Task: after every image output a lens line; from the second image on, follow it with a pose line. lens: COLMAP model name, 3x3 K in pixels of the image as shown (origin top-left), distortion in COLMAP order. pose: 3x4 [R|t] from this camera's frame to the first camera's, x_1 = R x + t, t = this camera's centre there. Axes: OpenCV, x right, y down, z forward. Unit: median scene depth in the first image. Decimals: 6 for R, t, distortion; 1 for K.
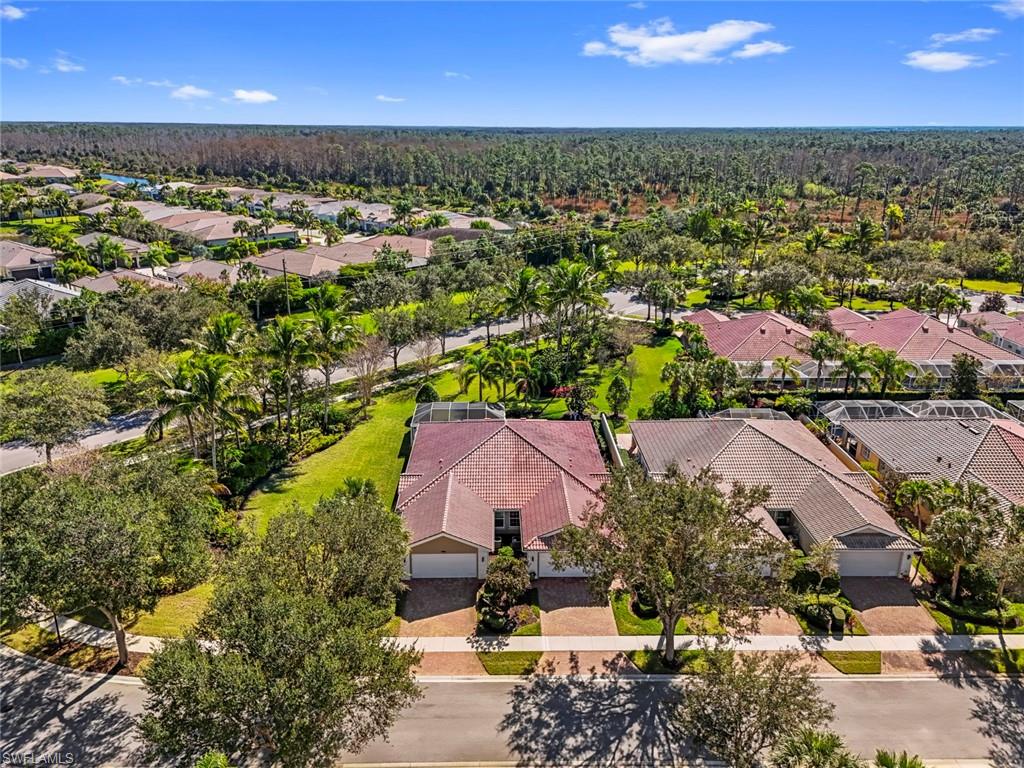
lens RADIAL K [[739.0, 0, 512.0], [0, 739.0, 384.0], [0, 0, 1]] dist [0.051220, -0.042796]
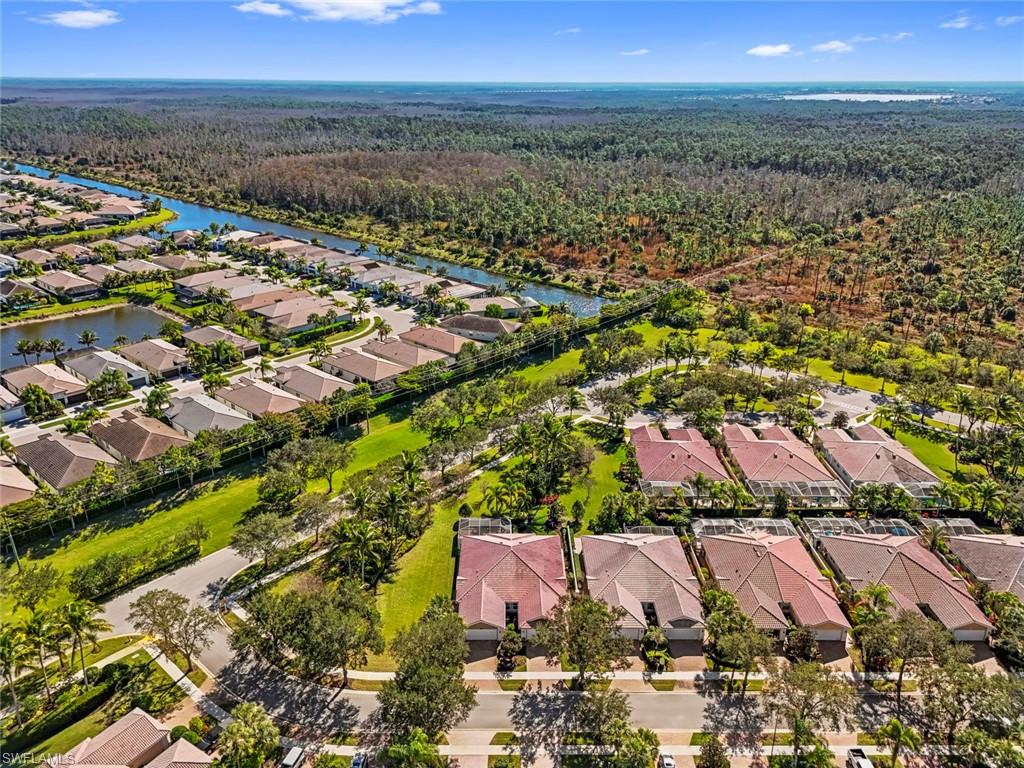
lens RADIAL K [[739.0, 0, 512.0], [0, 739.0, 384.0], [0, 0, 1]] dist [0.051220, -0.042796]
pose [[0.999930, 0.002902, -0.011491, 0.018277], [-0.002121, 0.997724, 0.067390, -0.644573], [0.011661, -0.067361, 0.997661, -1.122345]]
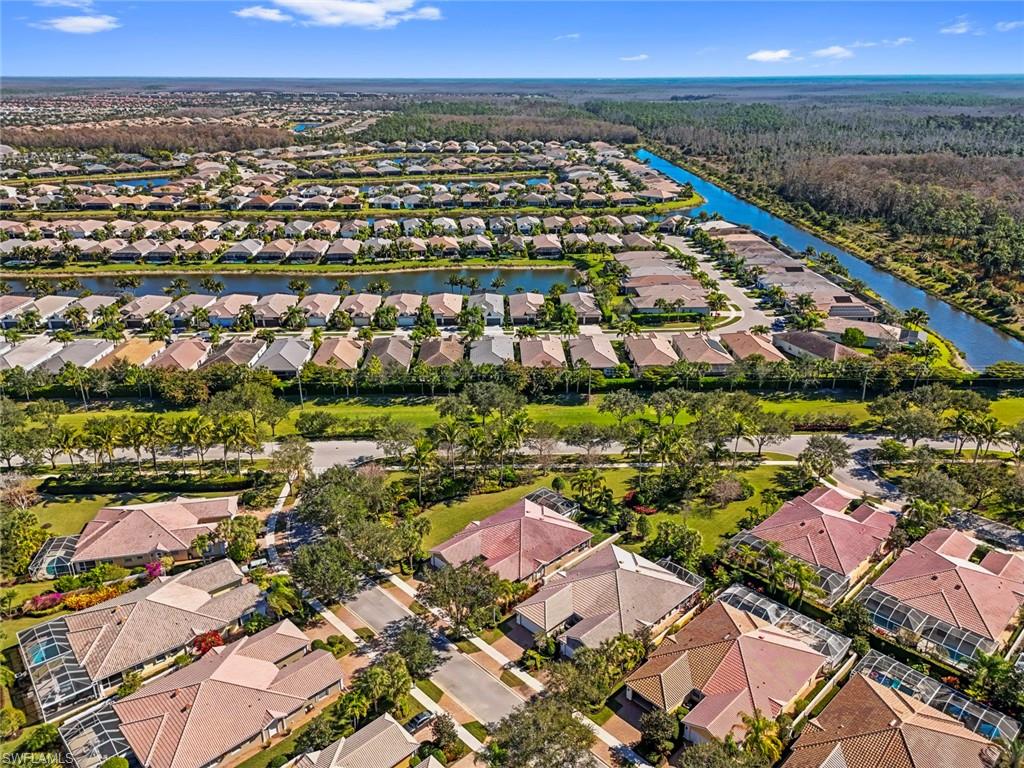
lens RADIAL K [[739.0, 0, 512.0], [0, 739.0, 384.0], [0, 0, 1]] dist [0.051220, -0.042796]
pose [[0.680858, 0.267480, -0.681826, 1.605450], [-0.217668, 0.962764, 0.160332, -0.802414], [0.699323, 0.039249, 0.713727, -0.636105]]
